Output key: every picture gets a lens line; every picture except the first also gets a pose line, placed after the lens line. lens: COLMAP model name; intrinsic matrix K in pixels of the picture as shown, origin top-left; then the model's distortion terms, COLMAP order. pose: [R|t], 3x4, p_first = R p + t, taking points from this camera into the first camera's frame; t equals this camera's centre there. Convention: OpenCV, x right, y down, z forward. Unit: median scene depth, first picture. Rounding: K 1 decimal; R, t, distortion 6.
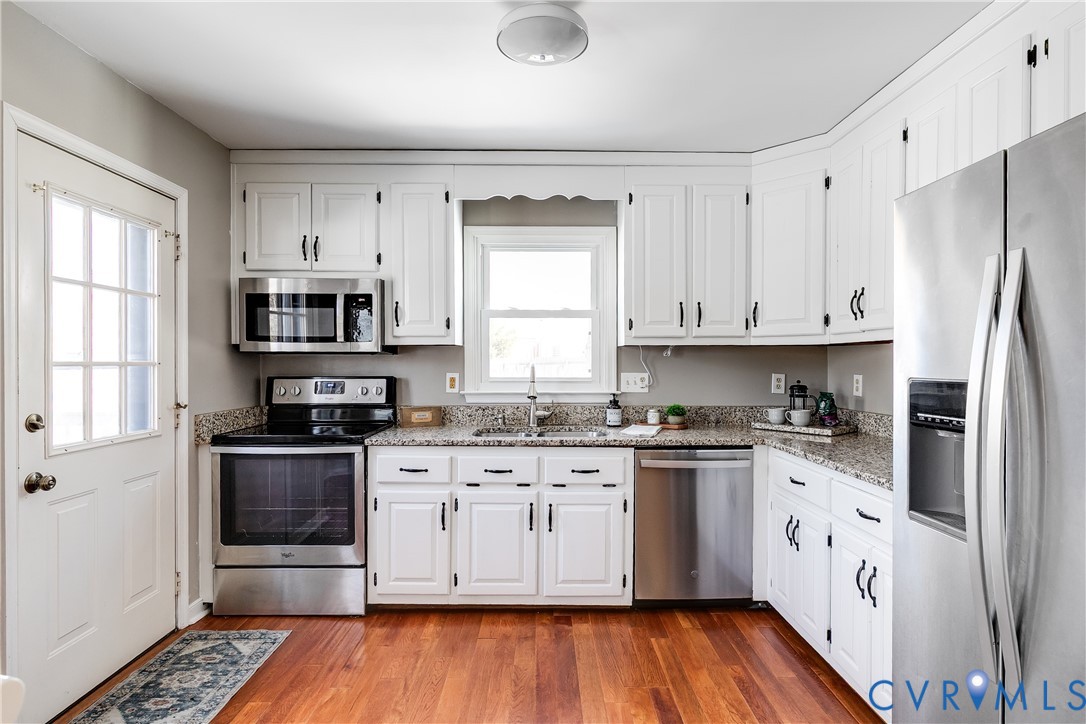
lens RADIAL K [[560.5, 0, 545.7], [0, 560.5, 366.0], [0, 0, 1]] dist [0.001964, -0.000907]
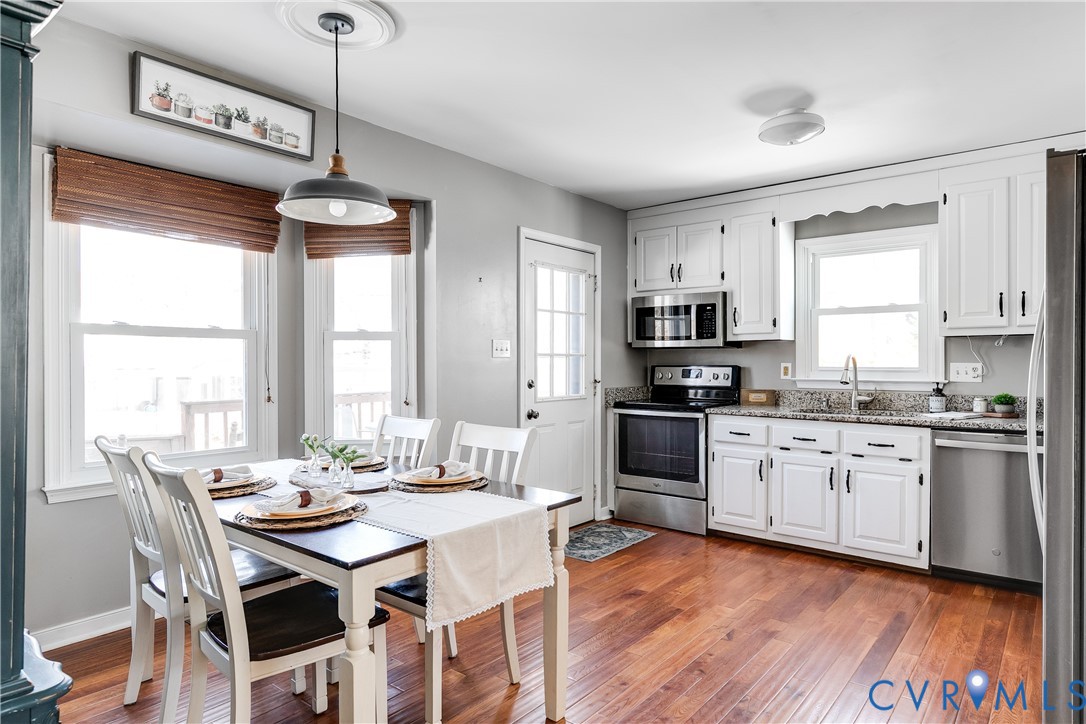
lens RADIAL K [[661.2, 0, 543.0], [0, 661.2, 362.0], [0, 0, 1]] dist [0.004151, -0.000386]
pose [[0.763419, -0.001073, -0.645903, 0.422402], [-0.003703, 0.999975, -0.006038, 0.025042], [0.645893, 0.007001, 0.763395, -0.506916]]
